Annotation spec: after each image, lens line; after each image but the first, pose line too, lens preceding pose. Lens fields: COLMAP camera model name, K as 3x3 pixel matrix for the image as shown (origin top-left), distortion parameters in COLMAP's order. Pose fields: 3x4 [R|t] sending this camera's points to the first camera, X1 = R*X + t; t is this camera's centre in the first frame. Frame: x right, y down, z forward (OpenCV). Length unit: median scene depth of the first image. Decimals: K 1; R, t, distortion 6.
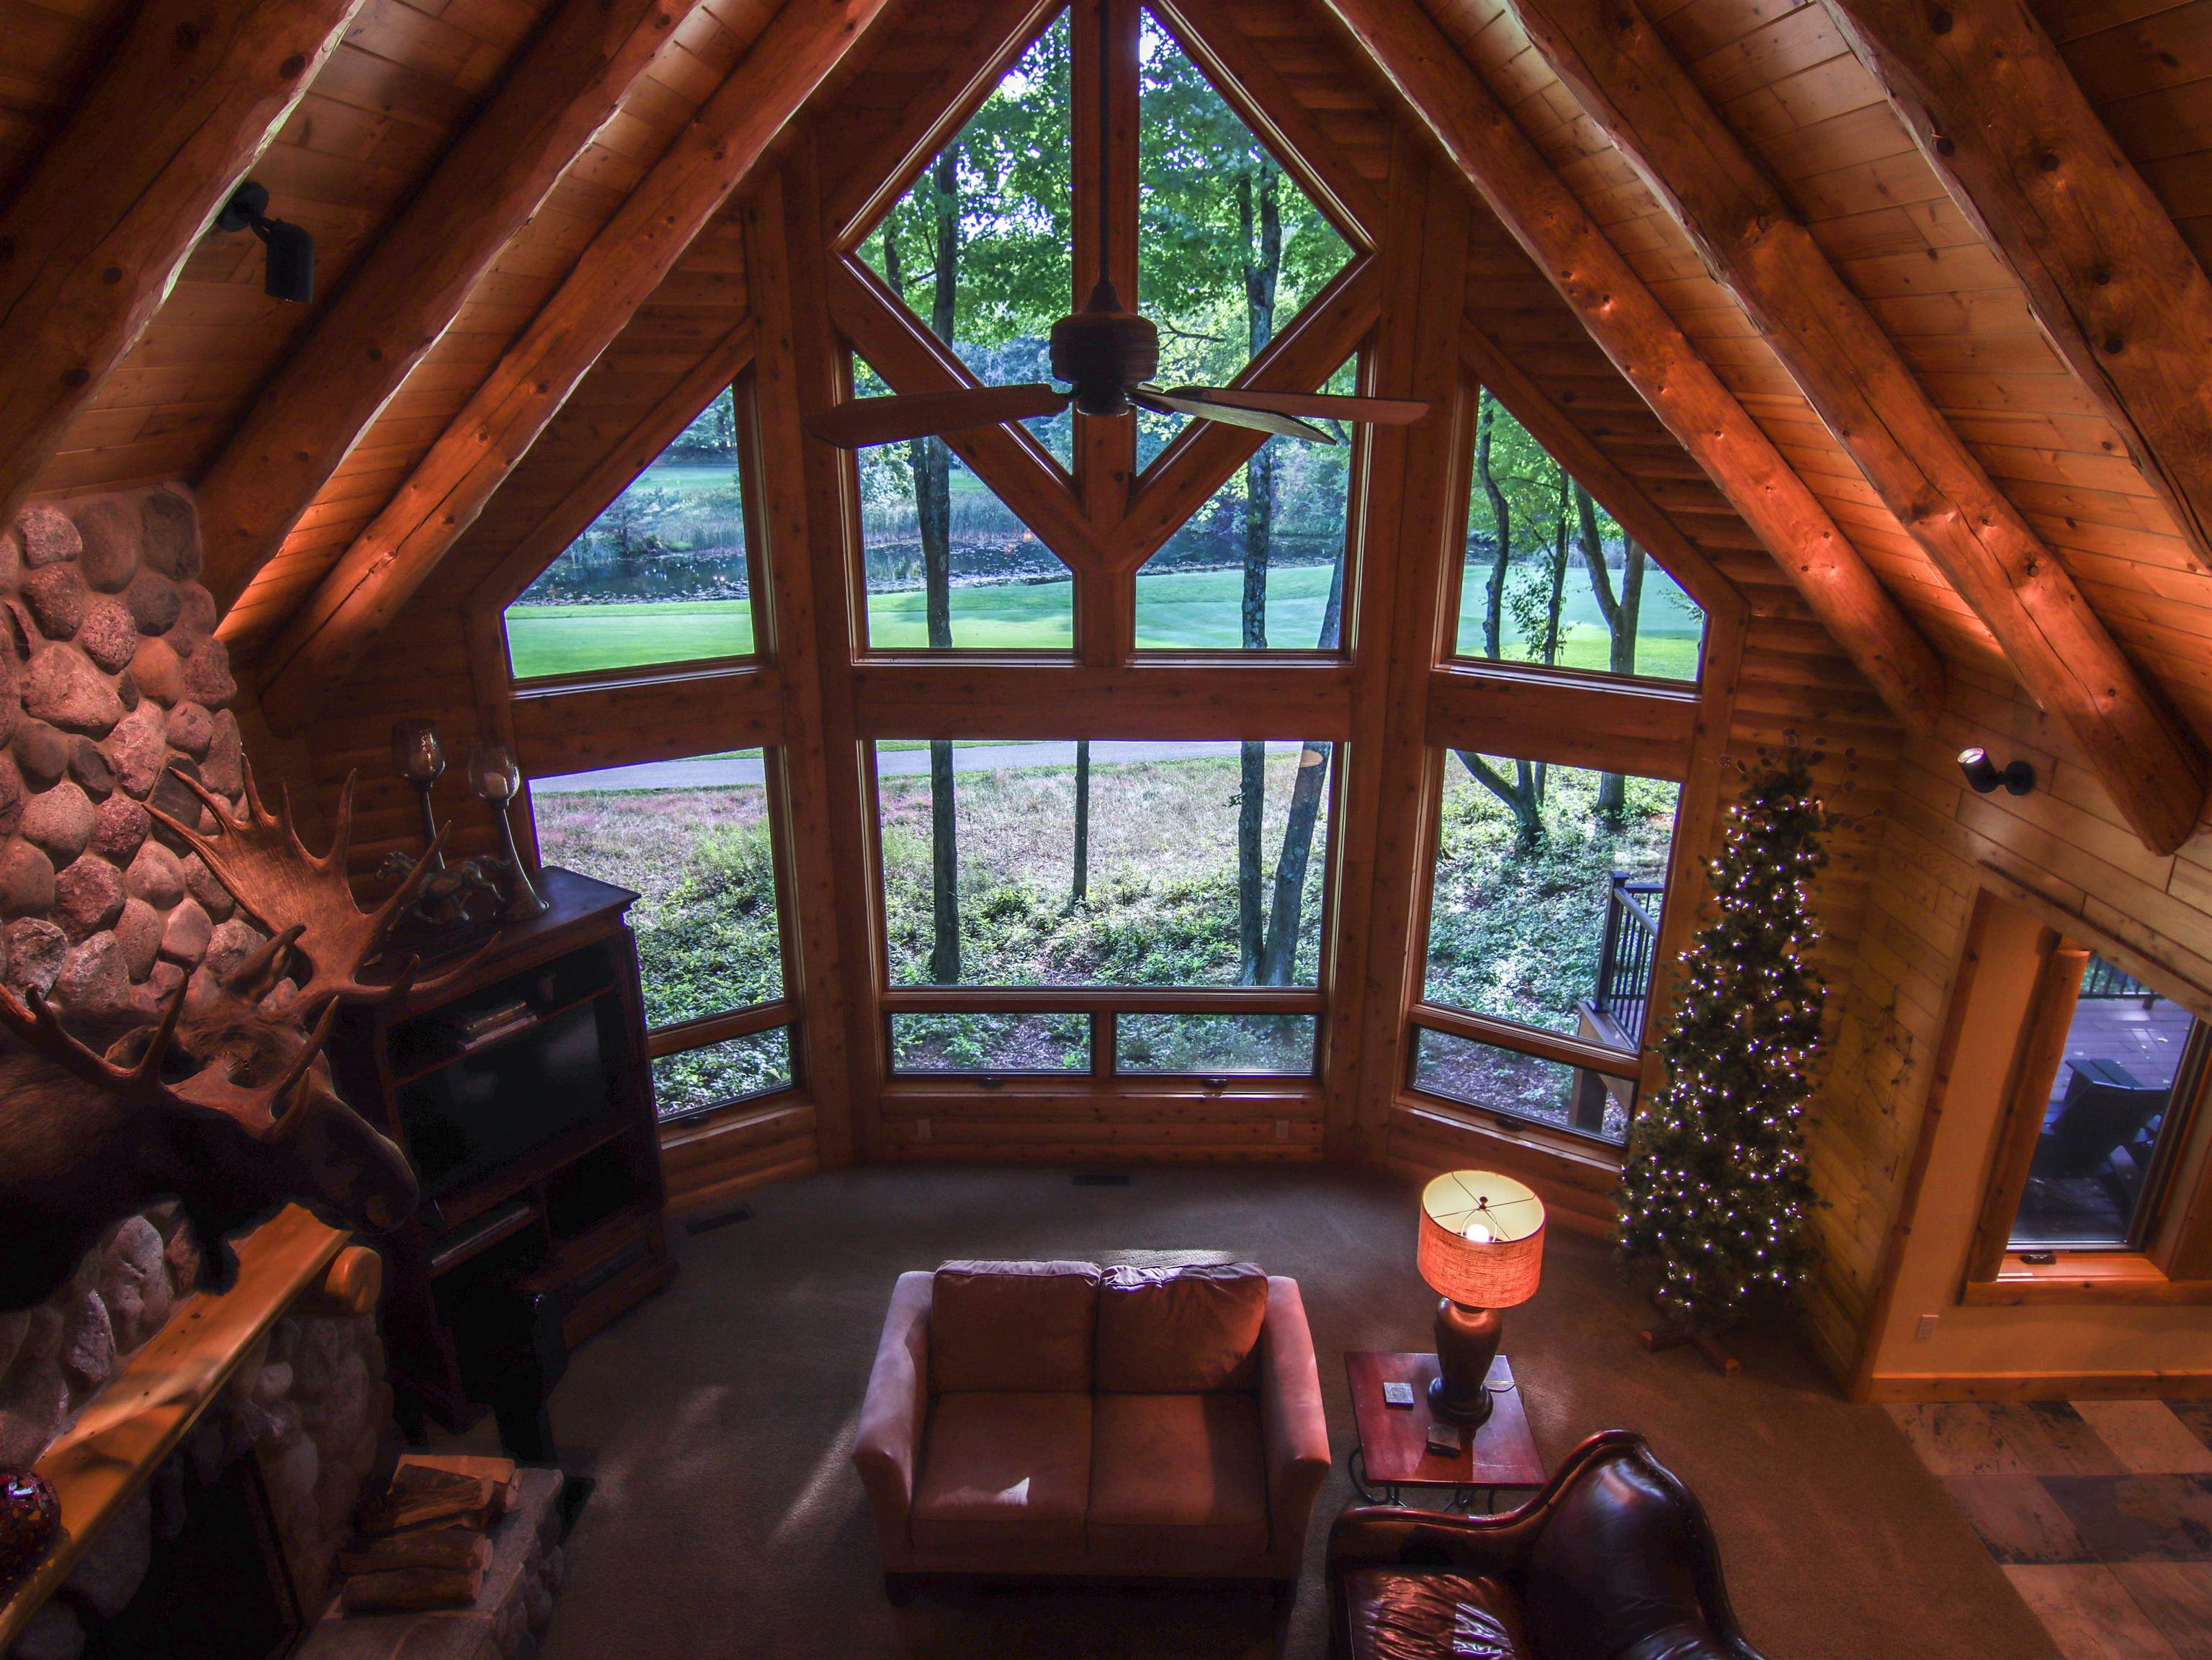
lens RADIAL K [[1323.5, 0, 1088.4], [0, 1323.5, 822.8], [0, 0, 1]] dist [0.002834, -0.019957]
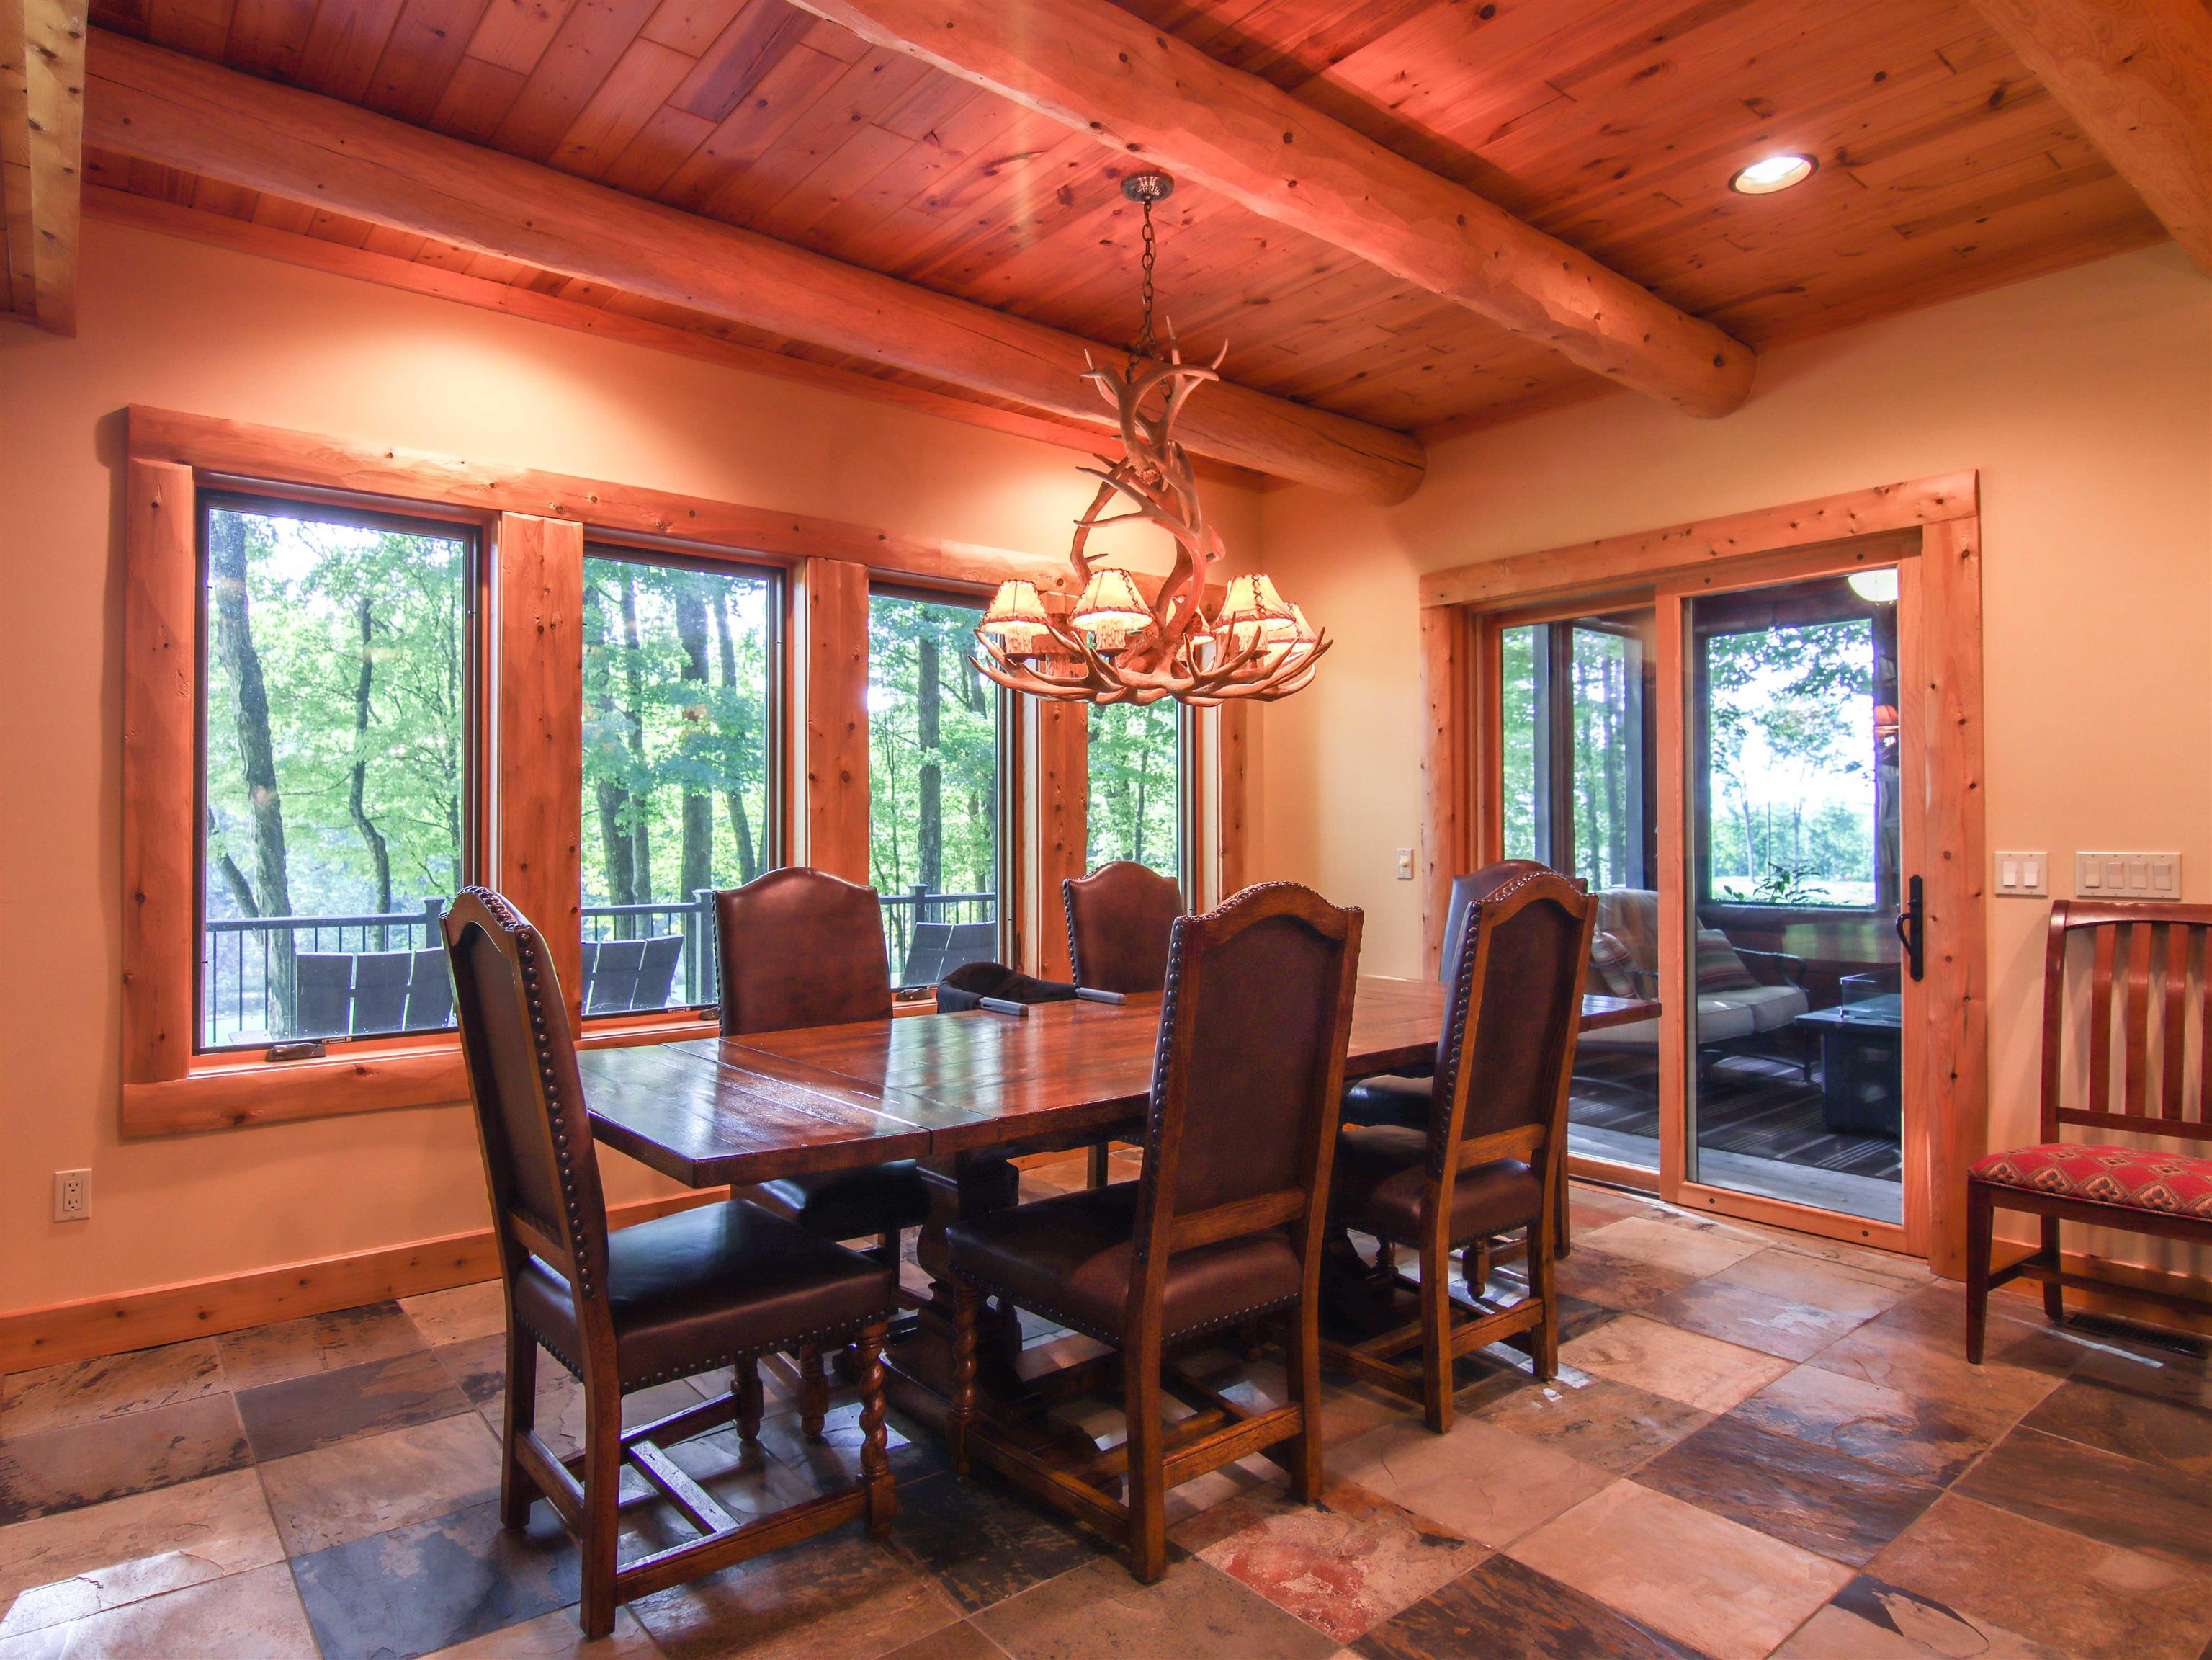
lens RADIAL K [[1271.3, 0, 1032.6], [0, 1271.3, 820.1], [0, 0, 1]] dist [-0.000968, -0.011372]
pose [[0.789379, 0.005568, 0.613881, 0.648944], [0.211015, 0.936571, -0.279835, 0.485369], [-0.576501, 0.350434, 0.738134, 0.323080]]
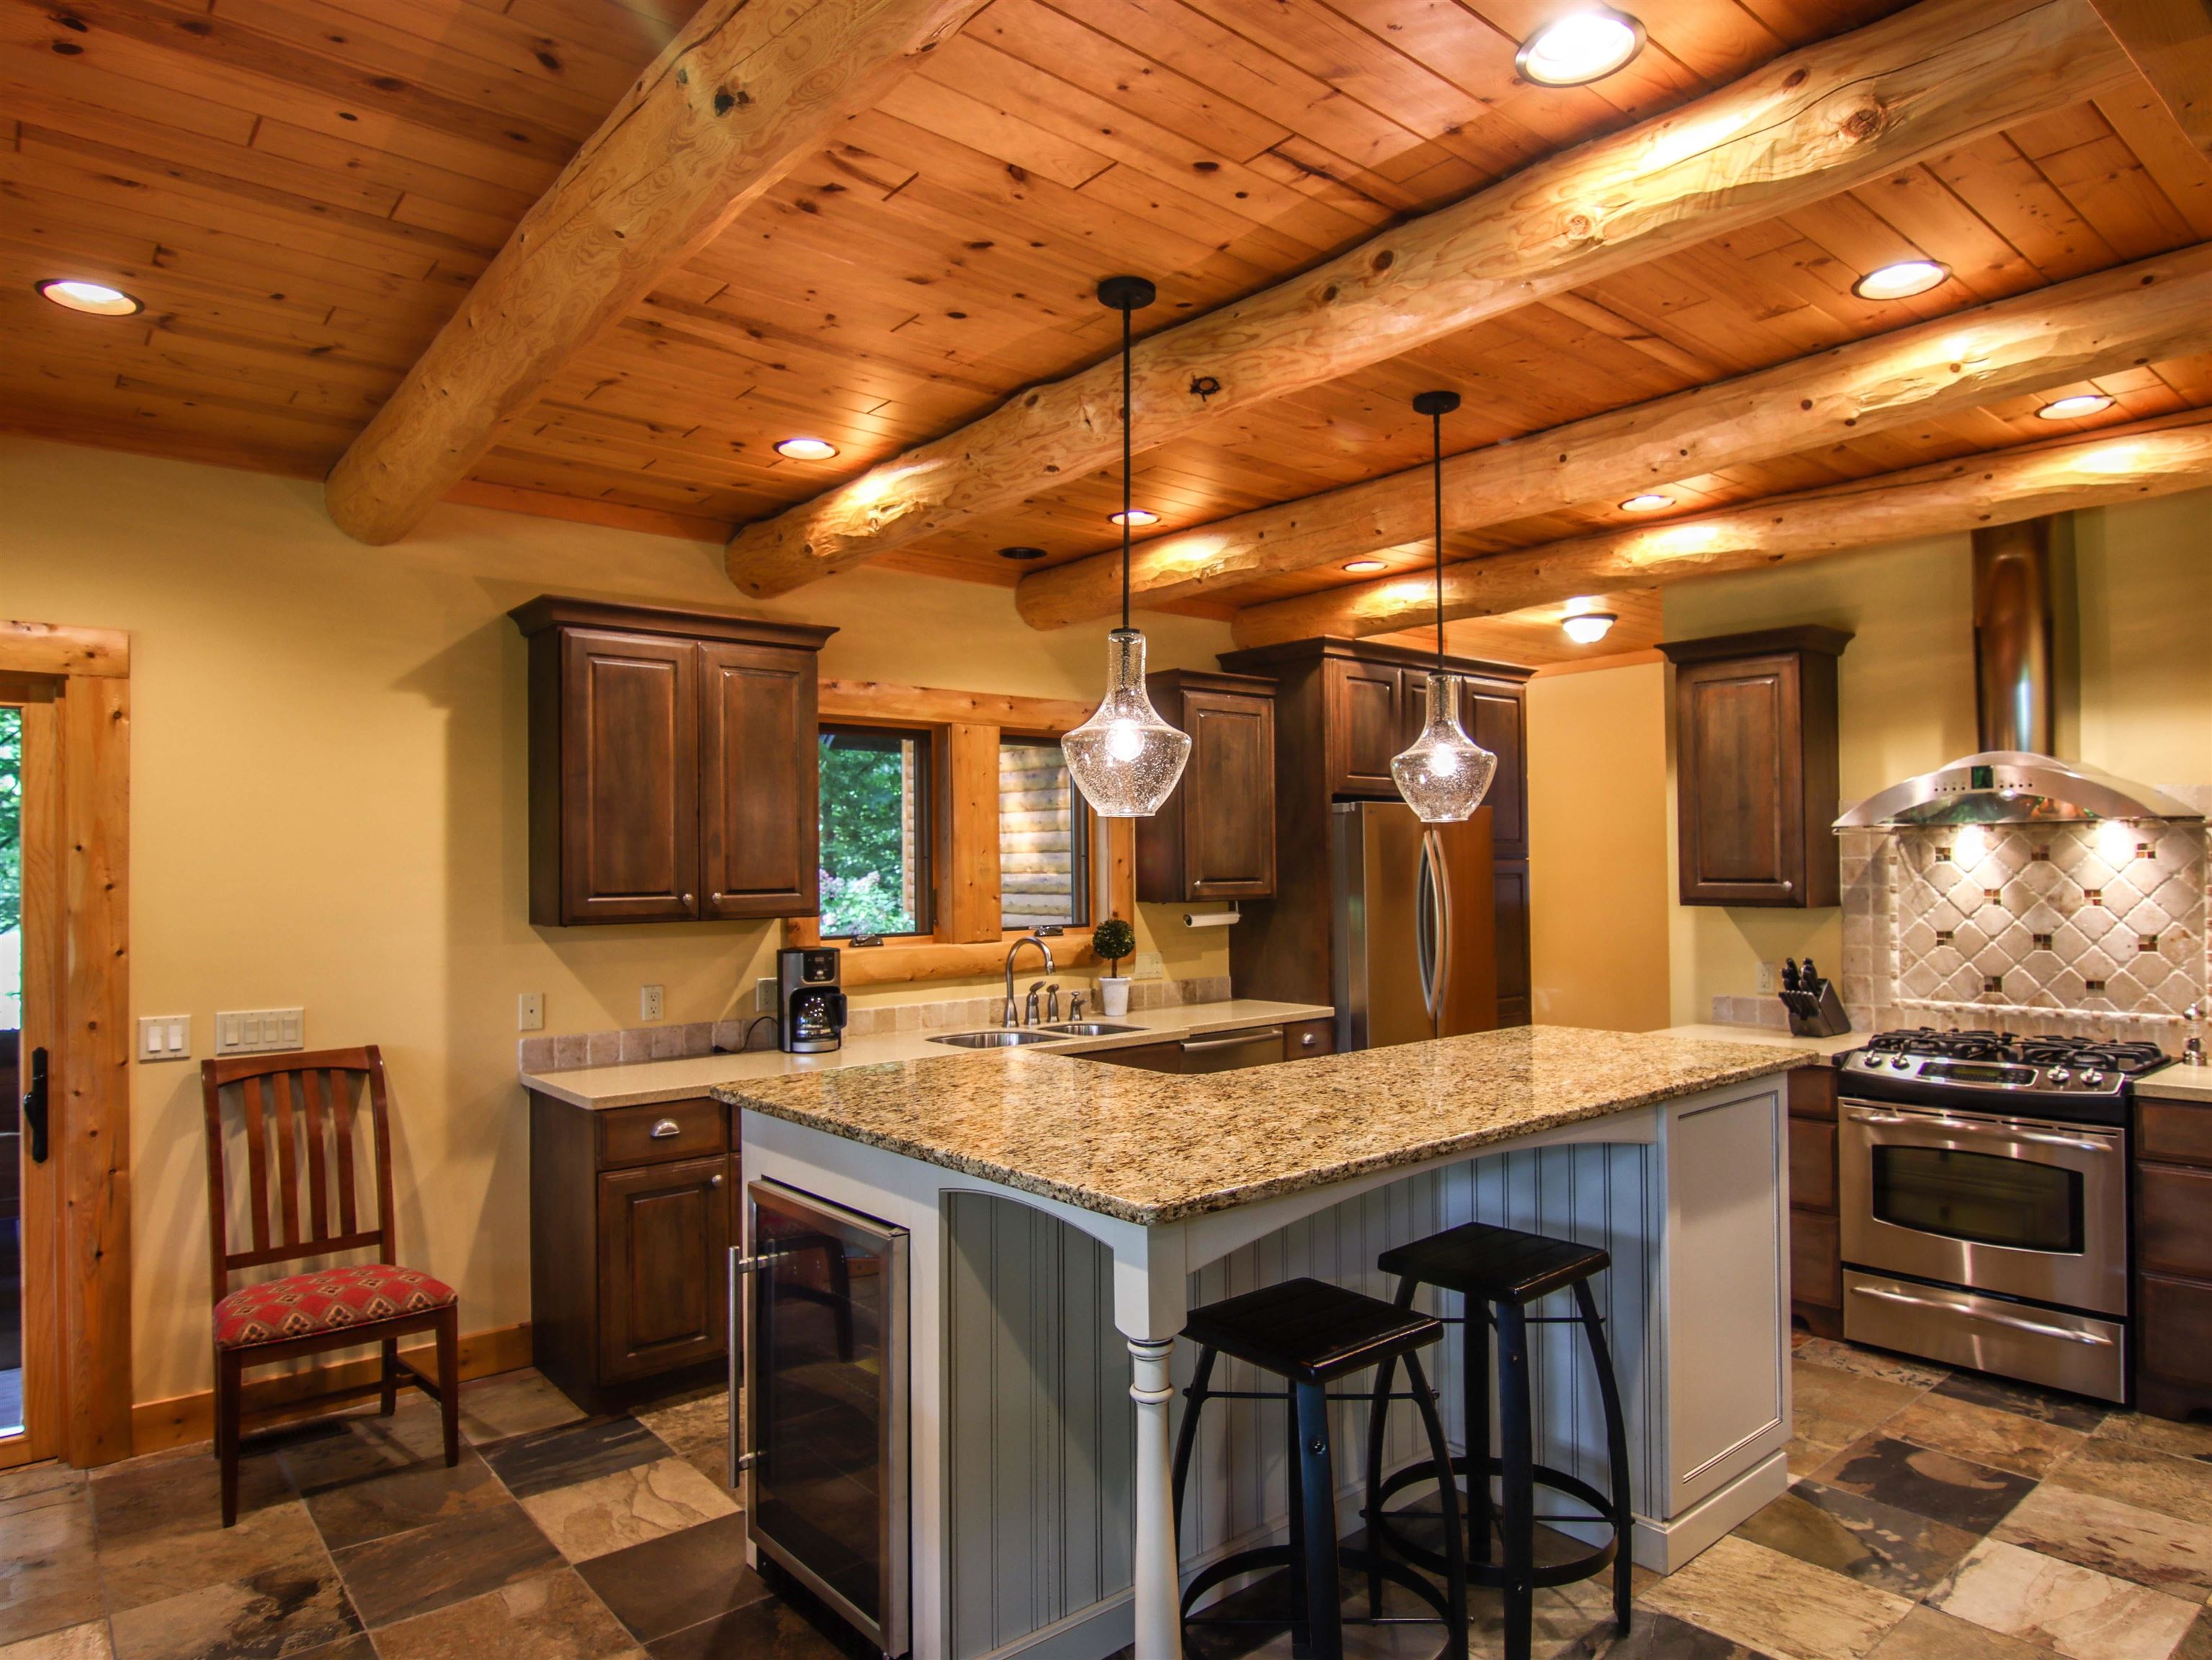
lens RADIAL K [[1344.1, 0, 1141.3], [0, 1344.1, 846.7], [0, 0, 1]] dist [-0.000628, -0.017708]
pose [[-0.653958, 0.016946, 0.756341, 0.583641], [0.264396, 0.941826, 0.207504, 0.336234], [-0.708826, 0.335673, -0.620395, 0.551339]]
